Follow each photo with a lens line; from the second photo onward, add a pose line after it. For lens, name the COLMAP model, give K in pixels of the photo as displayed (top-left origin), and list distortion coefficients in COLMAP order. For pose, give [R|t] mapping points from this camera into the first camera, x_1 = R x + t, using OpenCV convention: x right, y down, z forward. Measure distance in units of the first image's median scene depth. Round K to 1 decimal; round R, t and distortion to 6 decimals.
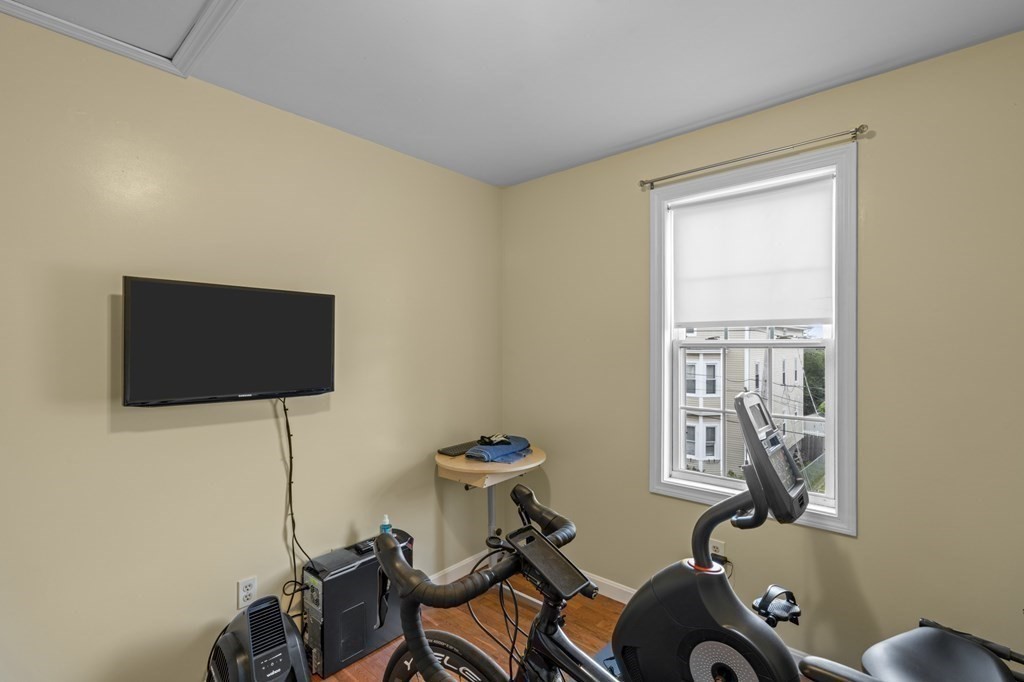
lens RADIAL K [[466.4, 0, 514.1], [0, 466.4, 343.3], [0, 0, 1]] dist [-0.002015, 0.000352]
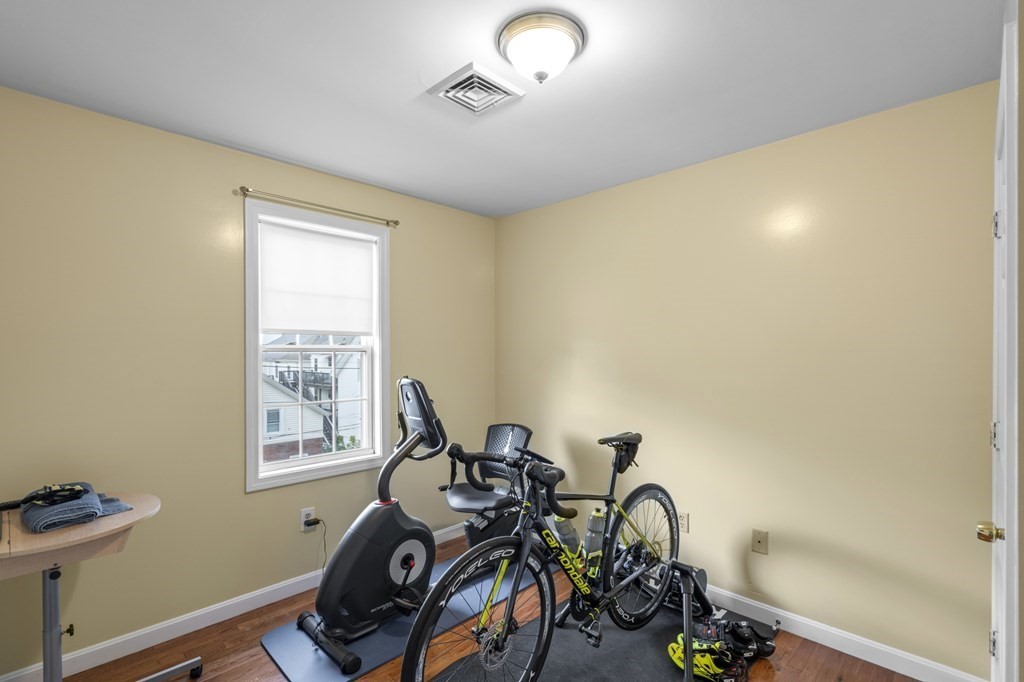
lens RADIAL K [[466.4, 0, 514.1], [0, 466.4, 343.3], [0, 0, 1]] dist [-0.002015, 0.000352]
pose [[0.067570, 0.017444, 0.997562, -0.778817], [-0.005873, 0.999837, -0.017086, 0.006001], [-0.997697, -0.004704, 0.067661, 0.388209]]
